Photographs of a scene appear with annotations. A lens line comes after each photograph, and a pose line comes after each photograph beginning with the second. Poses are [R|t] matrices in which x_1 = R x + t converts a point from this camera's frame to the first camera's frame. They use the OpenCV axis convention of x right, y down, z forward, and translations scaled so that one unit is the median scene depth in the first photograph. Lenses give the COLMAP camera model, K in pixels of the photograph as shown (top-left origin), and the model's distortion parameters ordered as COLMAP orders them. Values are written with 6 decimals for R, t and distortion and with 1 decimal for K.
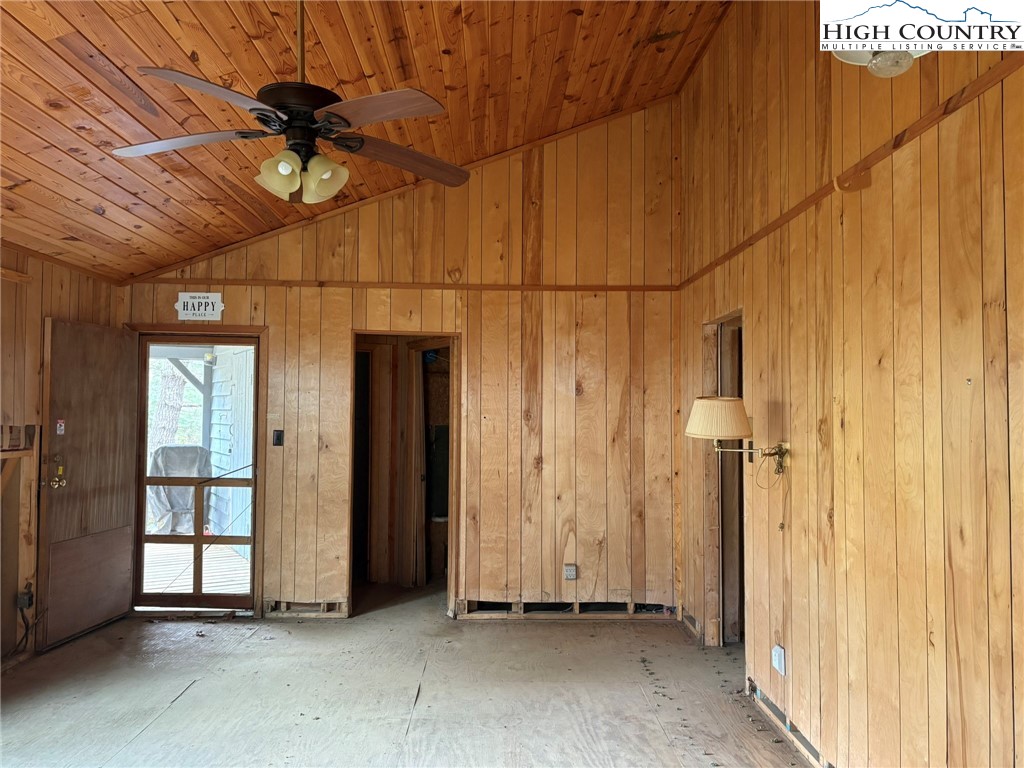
lens RADIAL K [[770.3, 0, 513.9], [0, 770.3, 386.6], [0, 0, 1]] dist [0.040196, -0.021785]
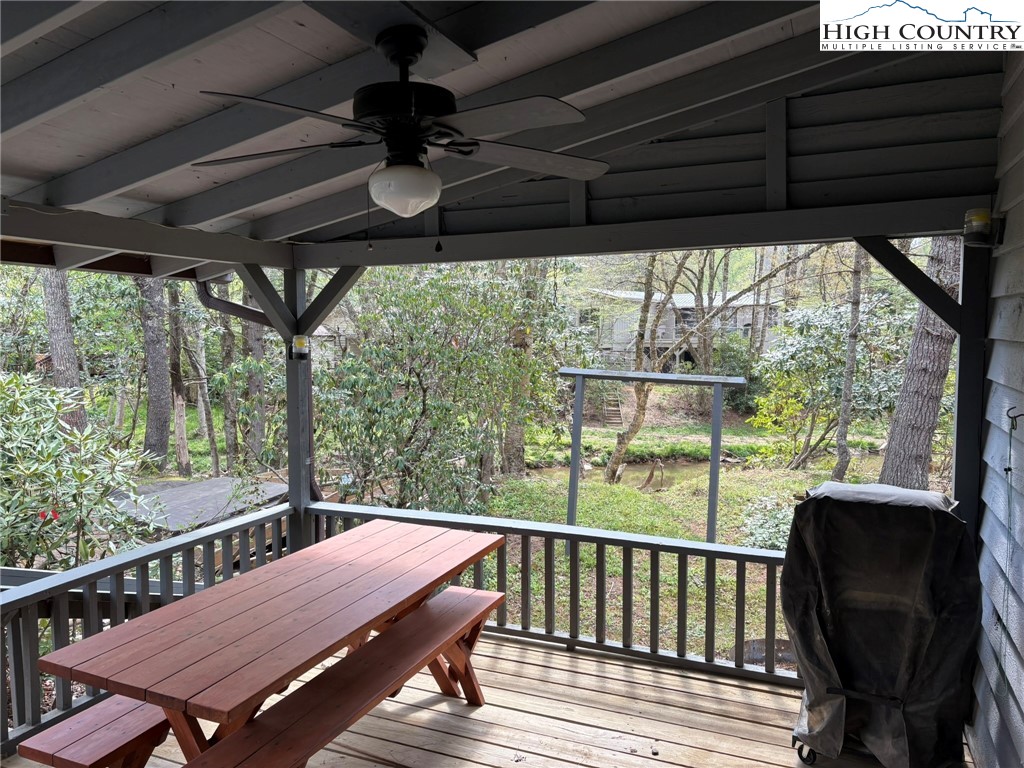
lens RADIAL K [[770.3, 0, 509.6], [0, 770.3, 384.3], [0, 0, 1]] dist [0.040196, -0.021785]
pose [[0.581472, 0.047530, -0.812177, -0.393323], [0.037806, 0.995635, 0.085333, -0.009359], [0.812688, -0.080324, 0.577136, 1.063149]]
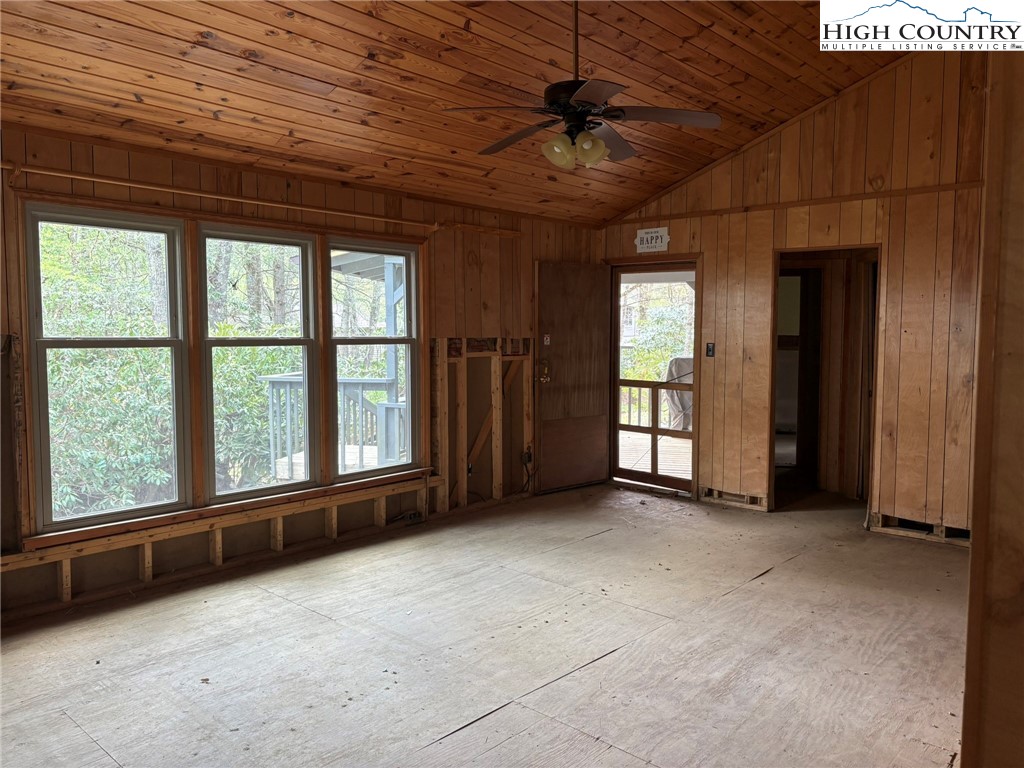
lens RADIAL K [[770.3, 0, 519.0], [0, 770.3, 389.7], [0, 0, 1]] dist [0.040196, -0.021785]
pose [[0.727253, 0.047154, -0.684748, 0.278517], [0.028655, 0.994682, 0.098931, 0.003257], [0.685771, -0.091570, 0.722034, -0.032782]]
